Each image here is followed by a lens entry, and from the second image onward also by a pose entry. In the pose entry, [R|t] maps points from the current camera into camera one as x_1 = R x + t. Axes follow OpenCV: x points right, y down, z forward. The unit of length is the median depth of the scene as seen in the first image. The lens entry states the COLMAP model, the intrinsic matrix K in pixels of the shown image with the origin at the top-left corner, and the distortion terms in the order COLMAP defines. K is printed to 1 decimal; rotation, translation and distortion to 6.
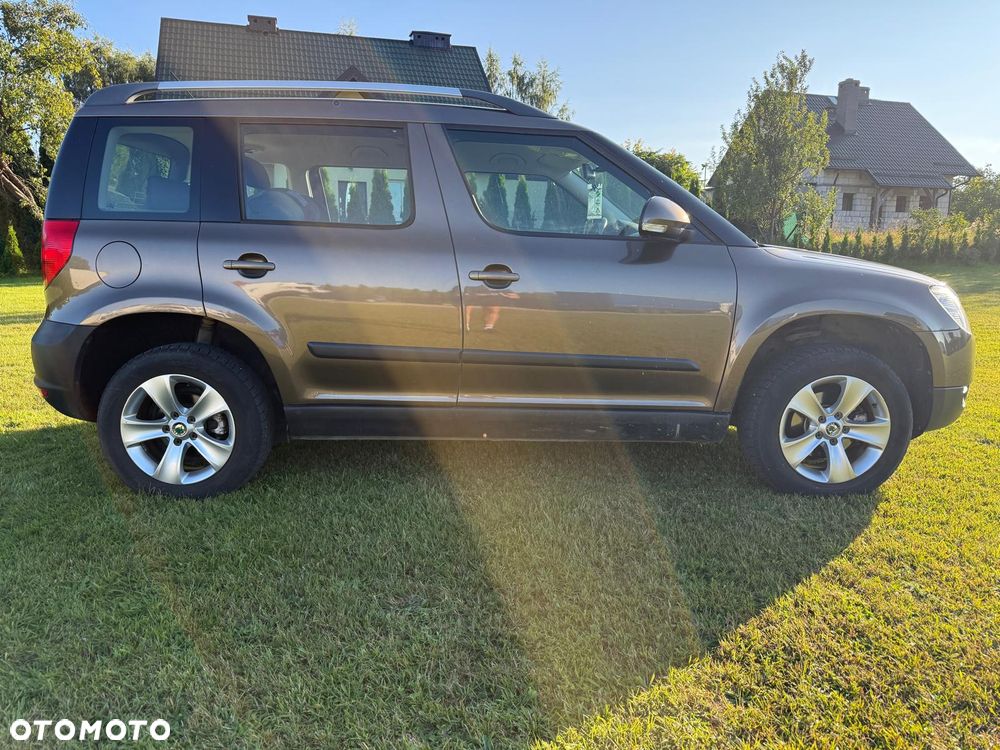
lens RADIAL K [[699.2, 0, 500.0], [0, 699.2, 375.0], [0, 0, 1]] dist [0.043536, -0.055578]
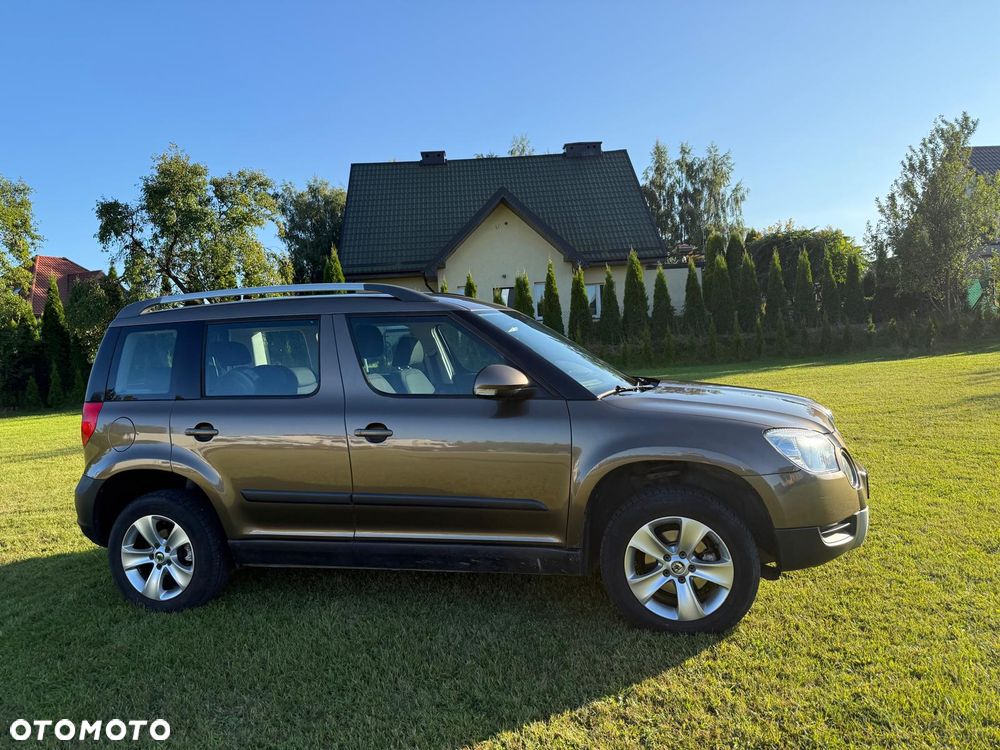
lens RADIAL K [[697.0, 0, 495.4], [0, 697.0, 371.7], [0, 0, 1]] dist [0.066924, -0.092730]
pose [[0.961125, -0.052006, -0.271170, 0.510557], [0.017353, 0.991538, -0.128655, -0.083832], [0.275567, 0.118948, 0.953894, -0.117147]]
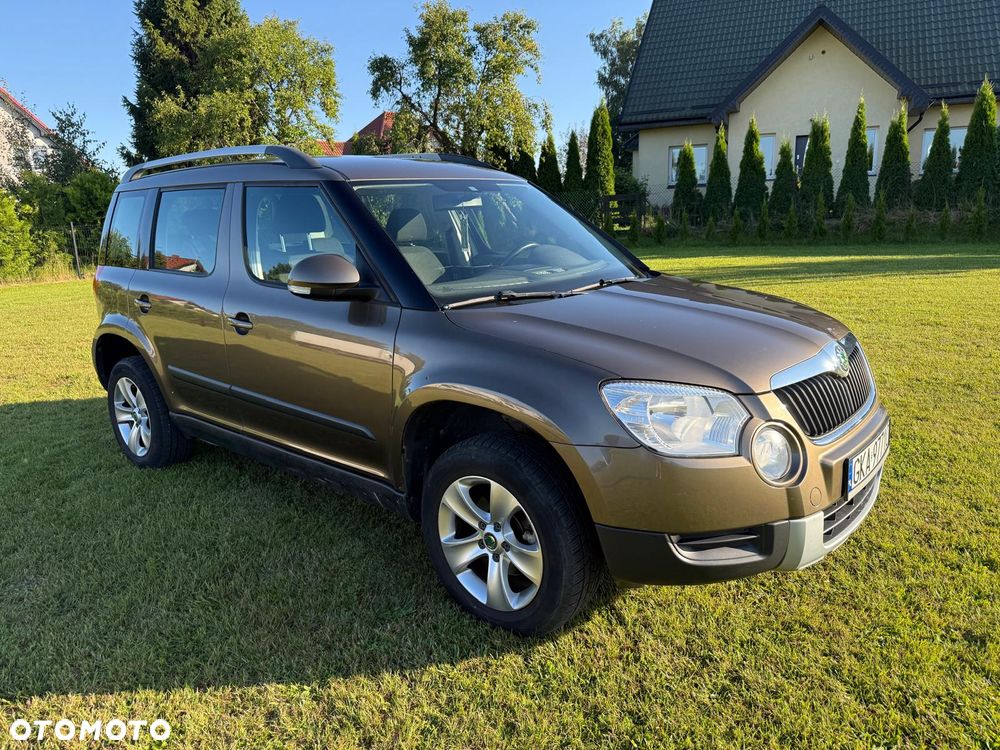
lens RADIAL K [[699.2, 0, 500.0], [0, 699.2, 375.0], [0, 0, 1]] dist [0.043536, -0.055578]
pose [[0.751185, 0.118426, -0.649382, 0.973027], [-0.077658, 0.992798, 0.091223, -0.183507], [0.655508, -0.018096, 0.754972, 0.411634]]
